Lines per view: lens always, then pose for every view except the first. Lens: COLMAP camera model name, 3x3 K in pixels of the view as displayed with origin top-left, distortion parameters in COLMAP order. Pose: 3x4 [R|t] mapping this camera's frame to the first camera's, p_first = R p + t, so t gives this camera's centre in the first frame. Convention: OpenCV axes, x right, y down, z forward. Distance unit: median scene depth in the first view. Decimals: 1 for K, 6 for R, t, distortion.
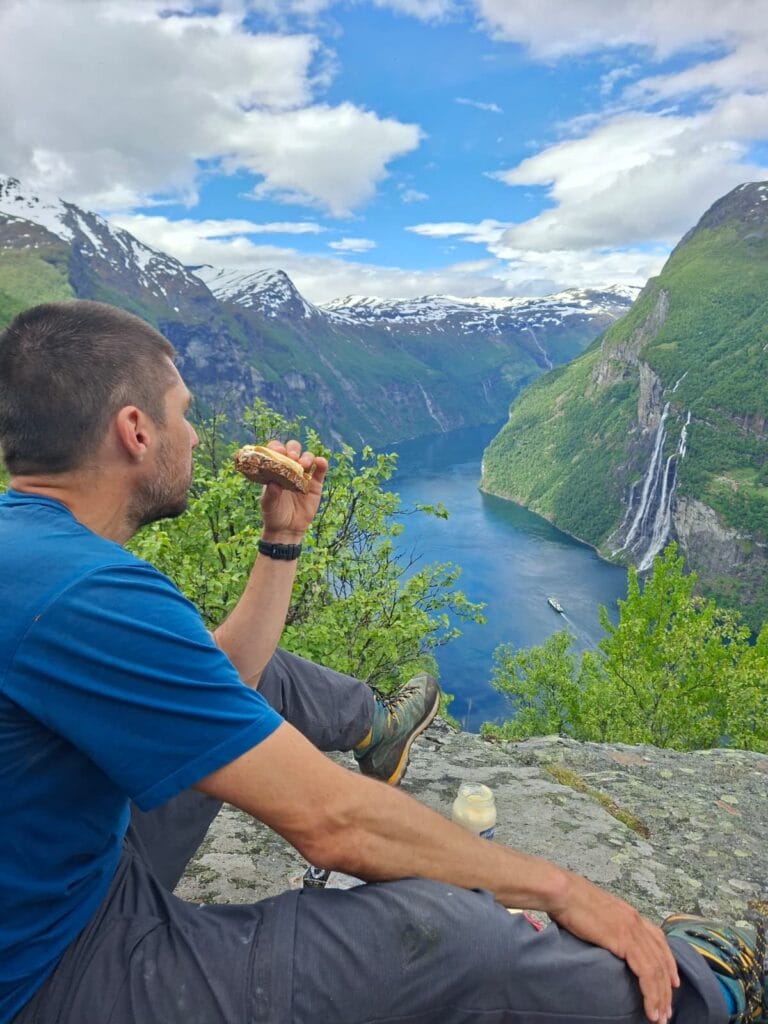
lens RADIAL K [[729.6, 0, 393.3], [0, 729.6, 517.1], [0, 0, 1]] dist [0.085970, -0.090531]
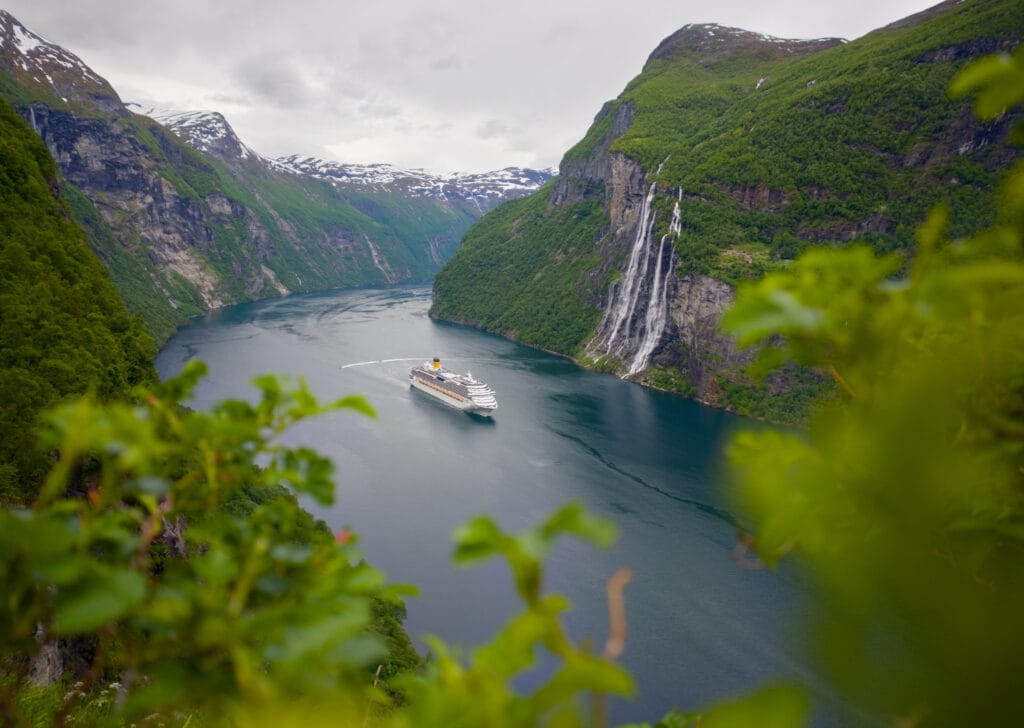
lens RADIAL K [[670.9, 0, 521.5], [0, 670.9, 363.8], [0, 0, 1]] dist [-0.057167, 0.035695]
pose [[0.965624, 0.010679, 0.259725, 0.013117], [0.001713, 0.998873, -0.047439, 0.048356], [-0.259938, 0.046254, 0.964517, 0.159939]]
